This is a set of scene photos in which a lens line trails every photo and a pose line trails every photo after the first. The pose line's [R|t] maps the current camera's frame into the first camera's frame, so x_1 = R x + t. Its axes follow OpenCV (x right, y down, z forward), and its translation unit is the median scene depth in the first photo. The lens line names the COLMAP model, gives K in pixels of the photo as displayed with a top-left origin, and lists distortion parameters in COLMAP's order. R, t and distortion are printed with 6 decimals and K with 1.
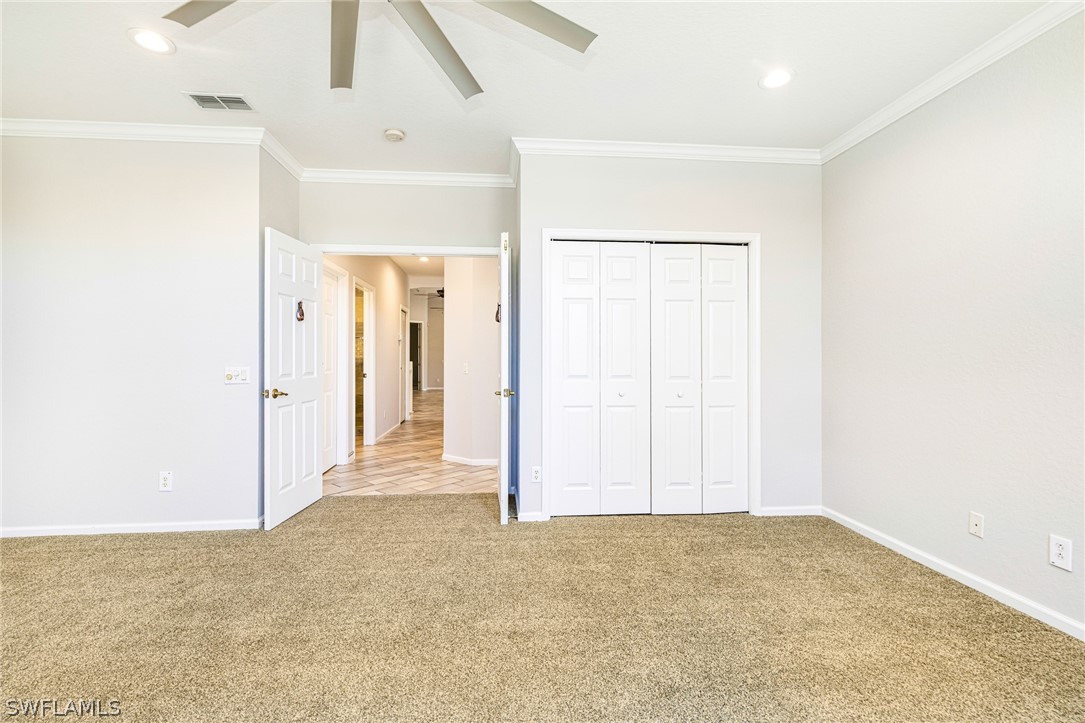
lens RADIAL K [[471.1, 0, 537.7], [0, 471.1, 359.2], [0, 0, 1]] dist [-0.003522, 0.000037]
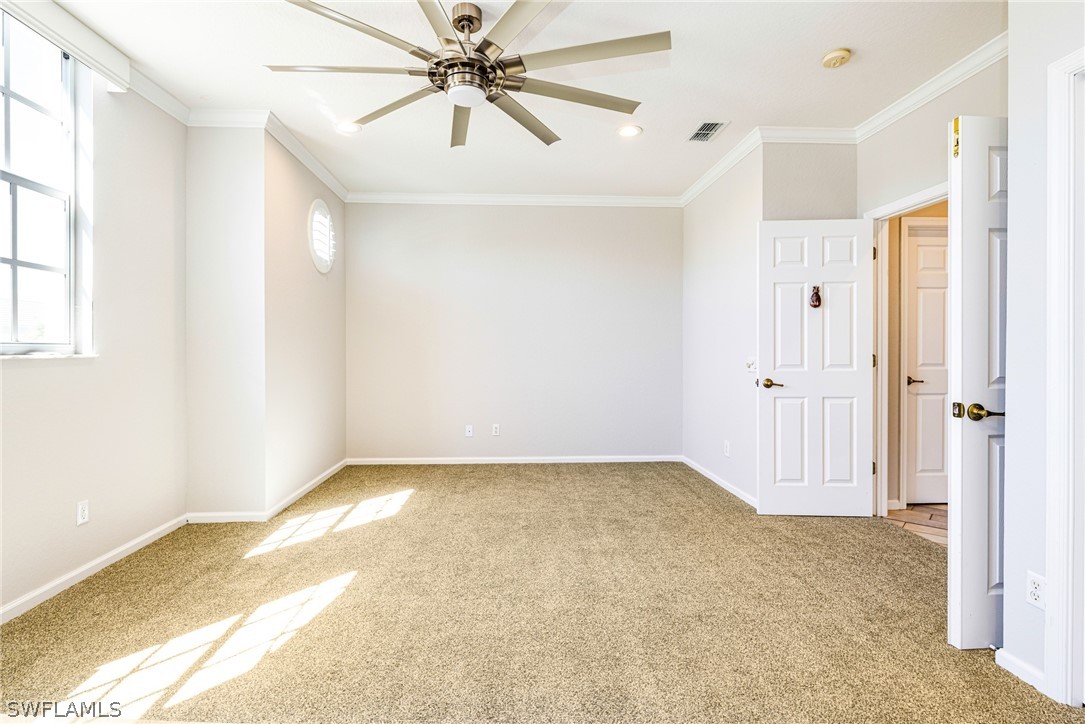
lens RADIAL K [[509.9, 0, 535.8], [0, 509.9, 355.3], [0, 0, 1]] dist [0.002057, -0.000033]
pose [[-0.020831, 0.014413, -0.999679, 0.566384], [-0.001980, 0.999894, 0.014458, -0.002233], [0.999781, 0.002280, -0.020800, 0.538911]]
